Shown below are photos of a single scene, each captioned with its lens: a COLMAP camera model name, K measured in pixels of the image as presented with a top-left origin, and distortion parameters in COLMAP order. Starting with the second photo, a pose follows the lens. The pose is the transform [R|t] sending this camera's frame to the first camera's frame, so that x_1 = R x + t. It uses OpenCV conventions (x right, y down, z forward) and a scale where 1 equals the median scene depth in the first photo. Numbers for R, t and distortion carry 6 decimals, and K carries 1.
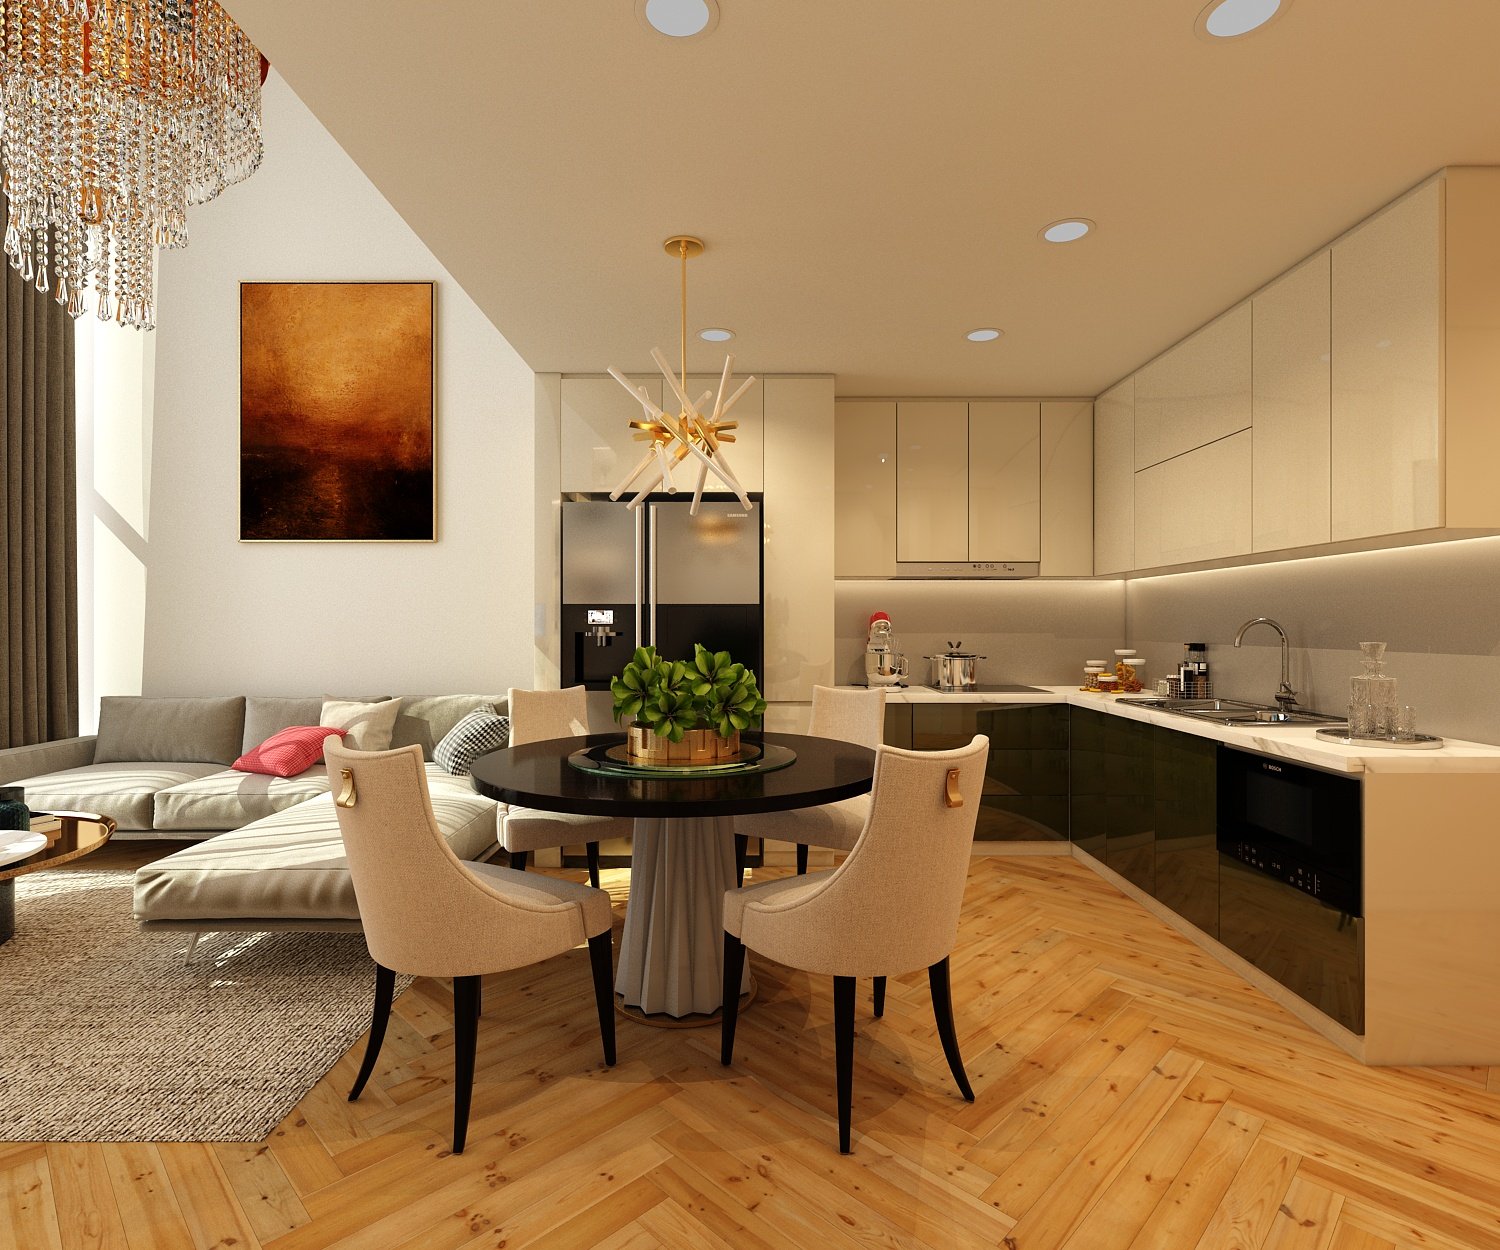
lens RADIAL K [[741.1, 0, 750.0], [0, 741.1, 625.0], [0, 0, 1]] dist [0.000281, -0.000877]
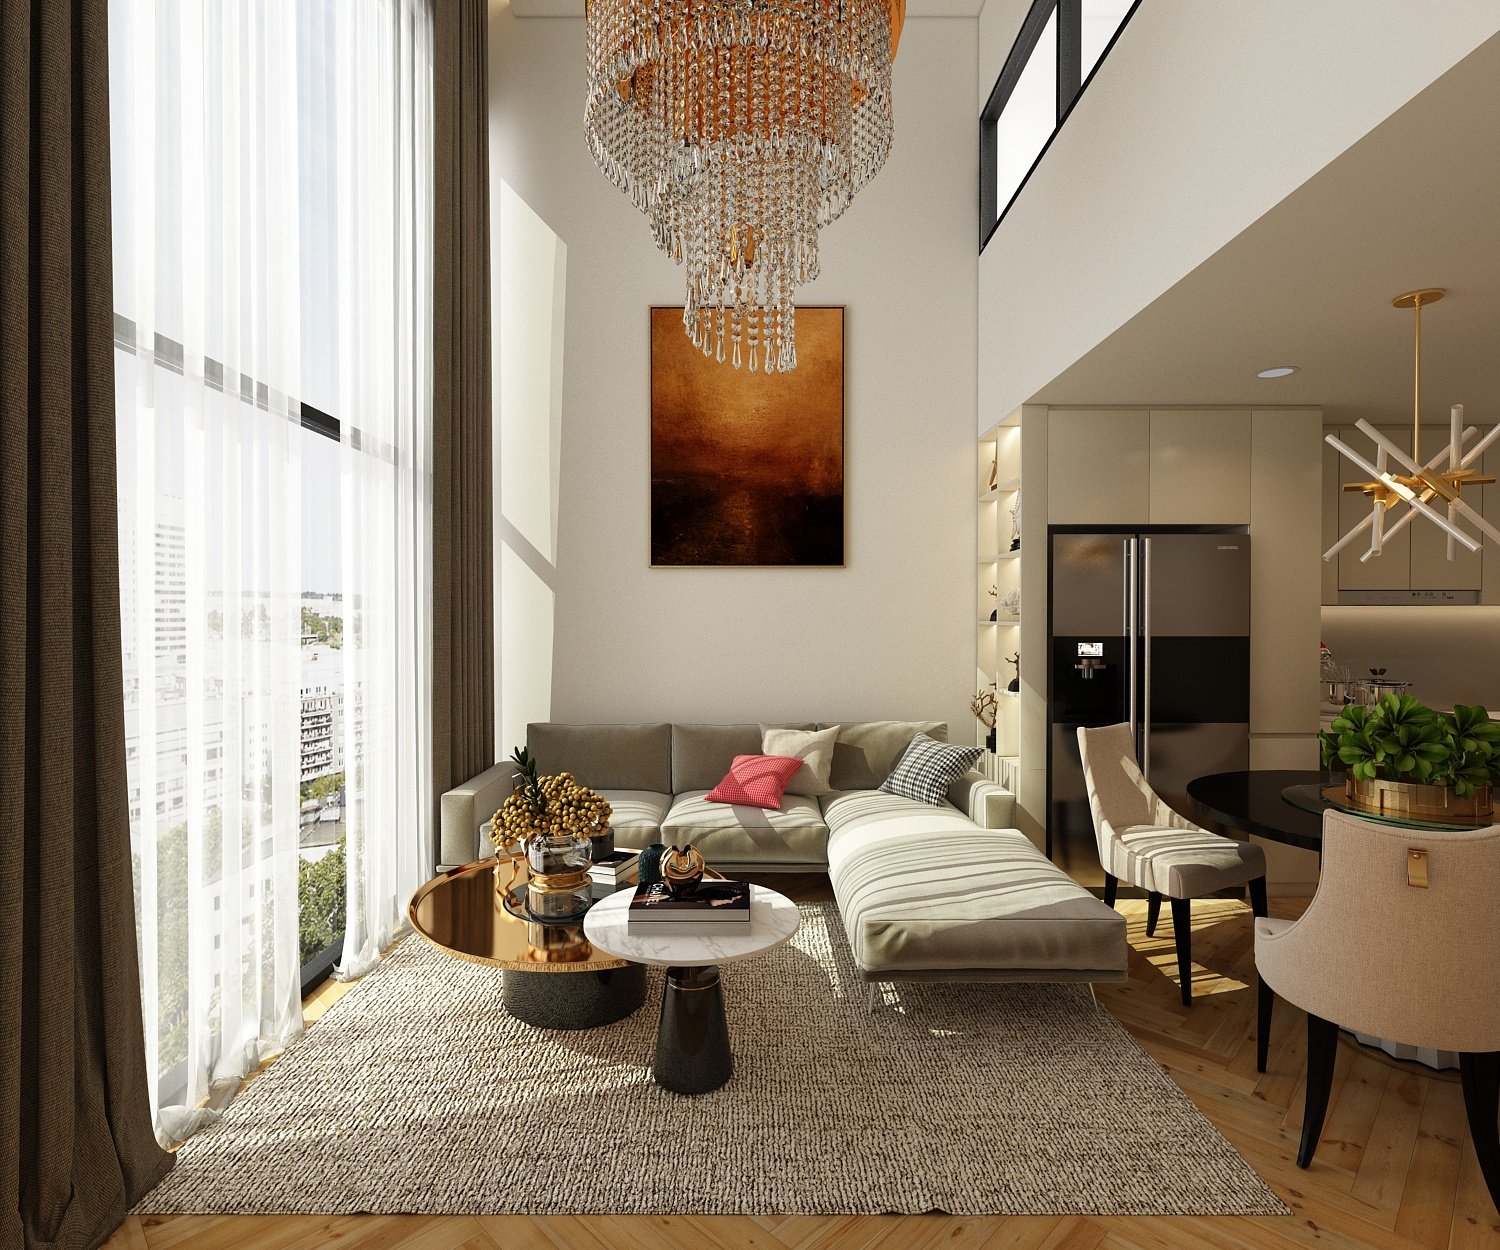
lens RADIAL K [[741.1, 0, 750.0], [0, 741.1, 625.0], [0, 0, 1]] dist [0.000281, -0.000877]
pose [[0.999995, -0.000015, -0.003001, -0.551579], [0.000047, 0.999943, 0.010678, -0.045601], [0.003001, -0.010678, 0.999938, -0.000147]]
